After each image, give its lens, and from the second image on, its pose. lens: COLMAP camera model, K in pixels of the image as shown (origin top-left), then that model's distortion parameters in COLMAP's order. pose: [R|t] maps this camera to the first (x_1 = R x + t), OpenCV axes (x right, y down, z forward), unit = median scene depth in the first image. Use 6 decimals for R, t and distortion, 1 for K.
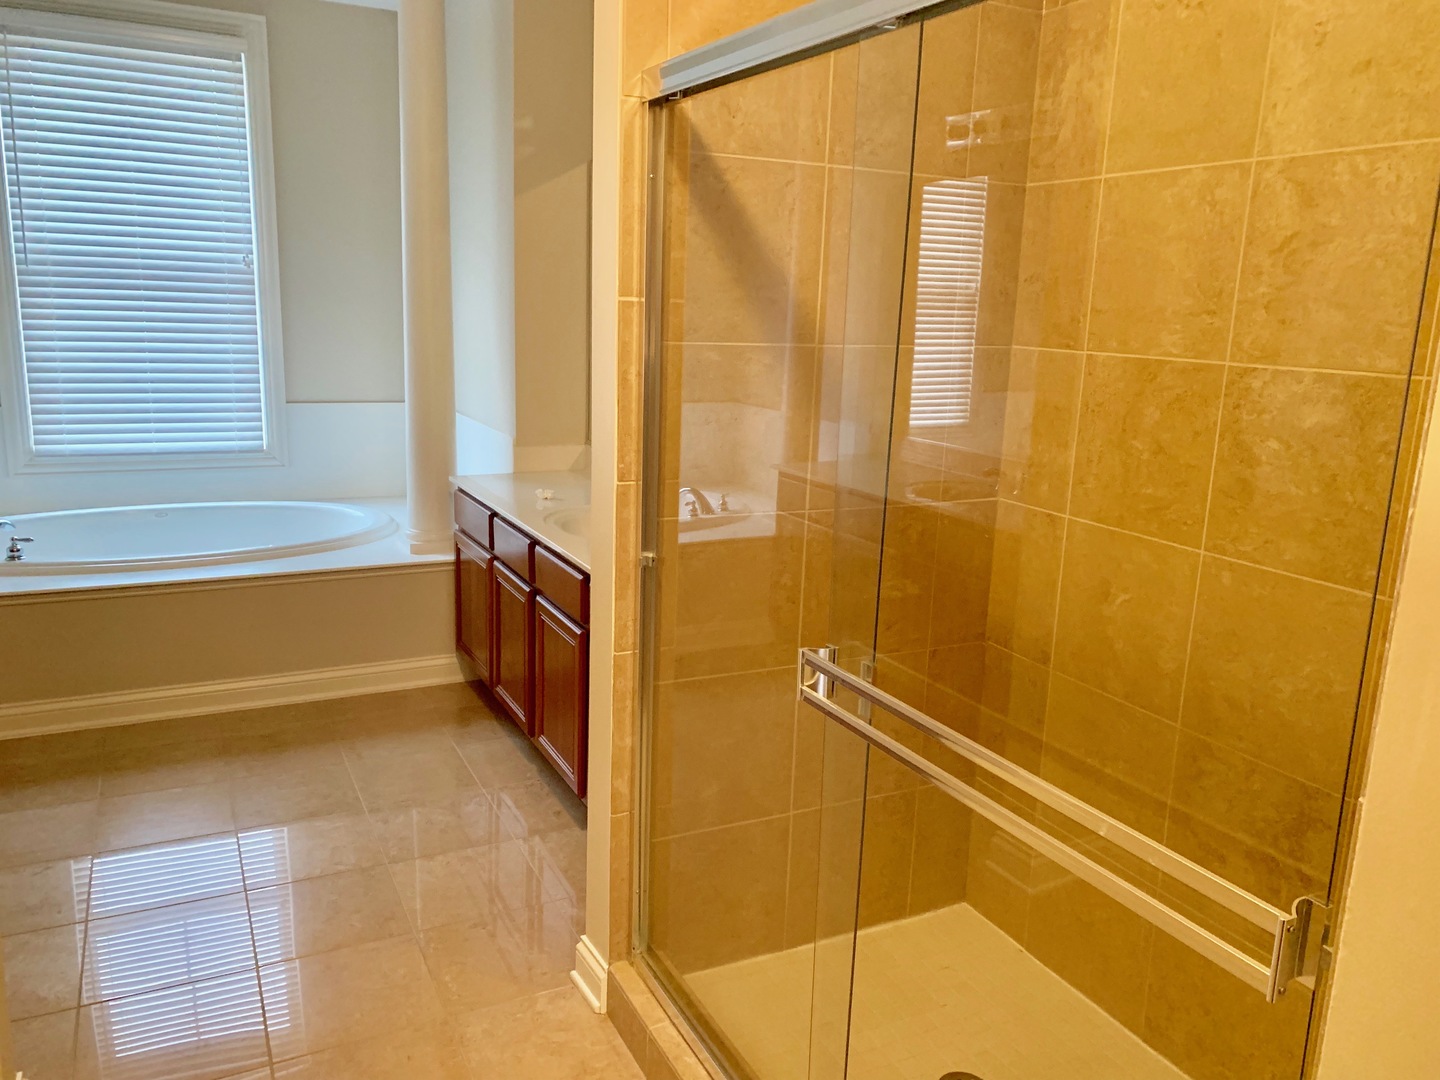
lens RADIAL K [[1128.9, 0, 720.0], [0, 1128.9, 540.0], [0, 0, 1]] dist [0.074482, -0.080946]
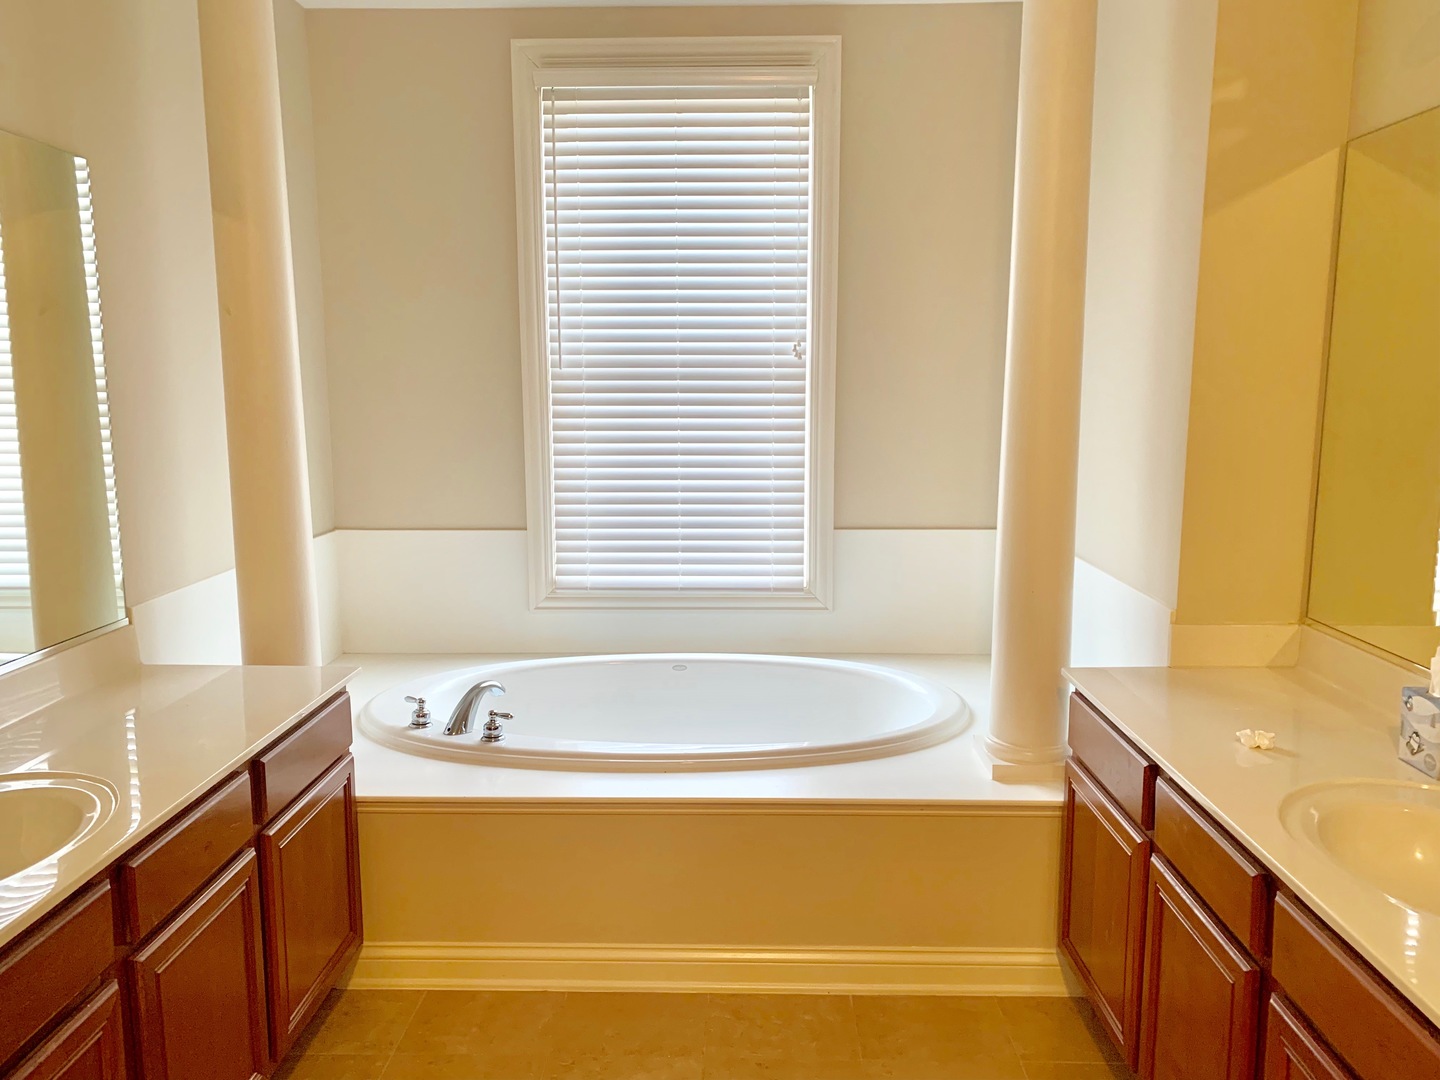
lens RADIAL K [[1128.9, 0, 720.0], [0, 1128.9, 540.0], [0, 0, 1]] dist [0.074482, -0.080946]
pose [[0.888048, 0.031088, -0.458698, -0.116222], [-0.064882, 0.996200, -0.058097, -0.075507], [0.455149, 0.081354, 0.886691, 0.341452]]
